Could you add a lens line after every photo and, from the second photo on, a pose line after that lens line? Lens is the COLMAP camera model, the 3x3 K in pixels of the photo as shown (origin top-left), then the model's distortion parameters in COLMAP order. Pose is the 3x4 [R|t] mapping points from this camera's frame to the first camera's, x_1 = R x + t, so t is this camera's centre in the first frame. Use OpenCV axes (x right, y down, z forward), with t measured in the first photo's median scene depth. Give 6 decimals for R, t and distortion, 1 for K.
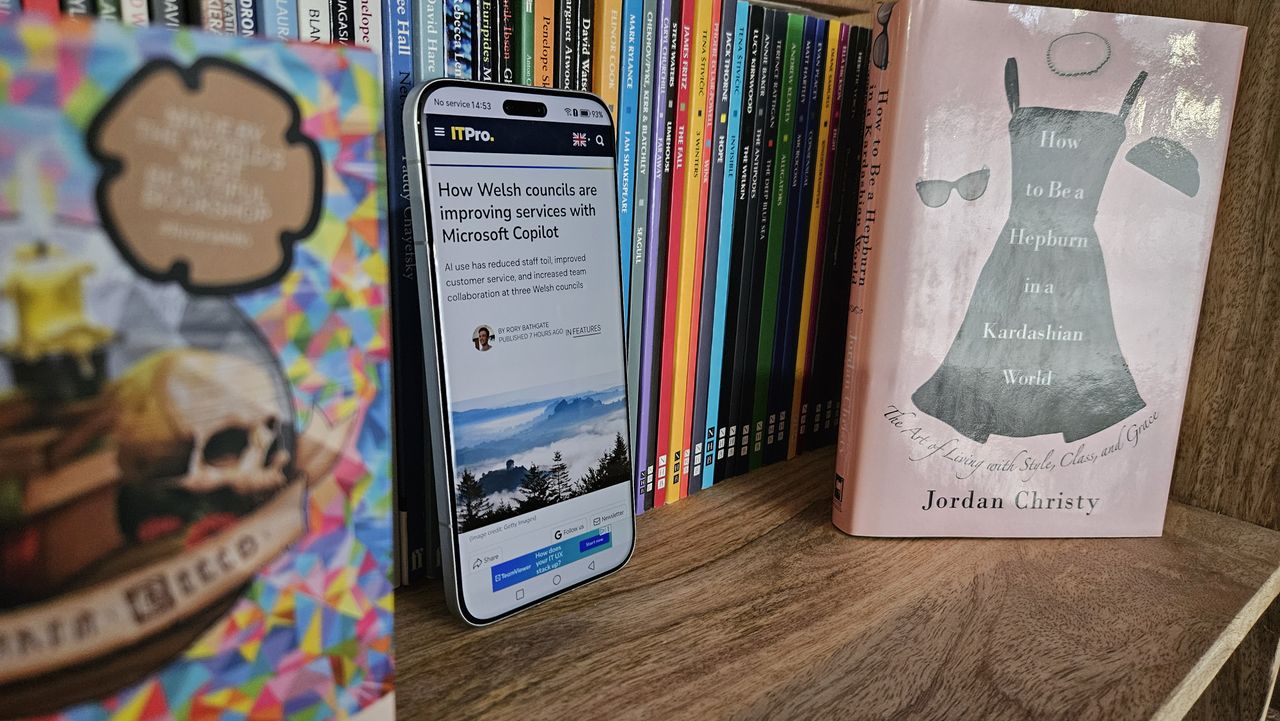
lens RADIAL K [[835.1, 0, 640.0], [0, 835.1, 360.5], [0, 0, 1]] dist [0.042285, -0.060062]
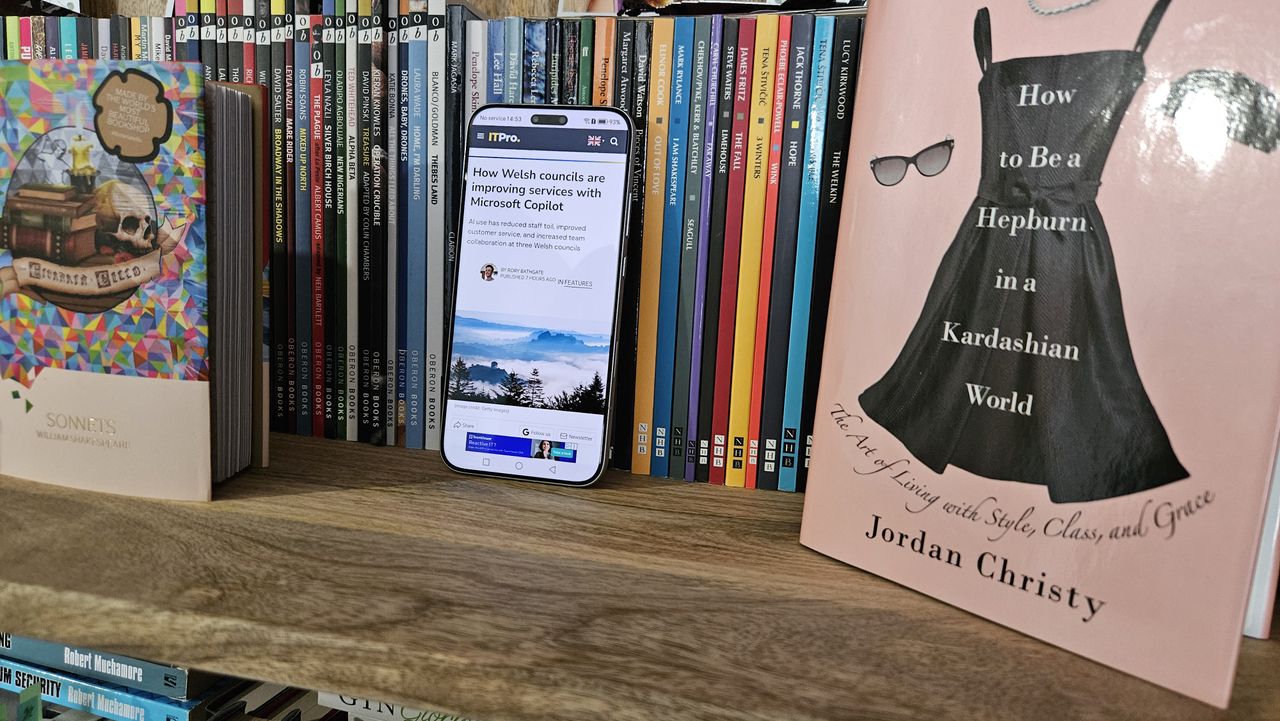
lens RADIAL K [[821.2, 0, 638.3], [0, 821.2, 340.9], [0, 0, 1]] dist [0.050098, -0.050165]
pose [[0.593696, 0.092915, -0.799307, 1.101538], [-0.226375, 0.972481, -0.055097, 0.107609], [0.772192, 0.213654, 0.598391, 0.355863]]
